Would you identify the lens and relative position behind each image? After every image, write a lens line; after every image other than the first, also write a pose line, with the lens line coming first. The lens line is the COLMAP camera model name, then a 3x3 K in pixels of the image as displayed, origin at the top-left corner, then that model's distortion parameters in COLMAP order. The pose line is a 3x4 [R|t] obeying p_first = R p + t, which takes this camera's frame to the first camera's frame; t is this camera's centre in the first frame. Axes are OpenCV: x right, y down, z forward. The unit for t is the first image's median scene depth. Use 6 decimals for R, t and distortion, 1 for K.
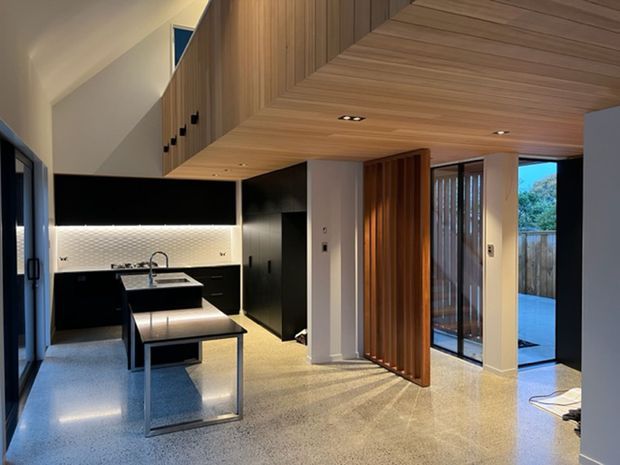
lens RADIAL K [[465.8, 0, 312.9], [0, 465.8, 229.3], [0, 0, 1]] dist [0.014220, -0.014946]
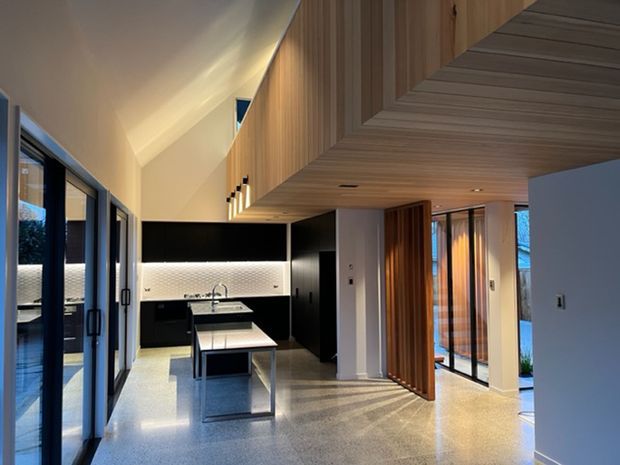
lens RADIAL K [[465.8, 0, 307.2], [0, 465.8, 233.4], [0, 0, 1]] dist [0.014220, -0.014946]
pose [[0.987055, -0.010660, -0.160026, 0.105686], [0.000459, 0.997972, -0.063650, -0.008266], [0.160380, 0.062752, 0.985059, -0.202923]]
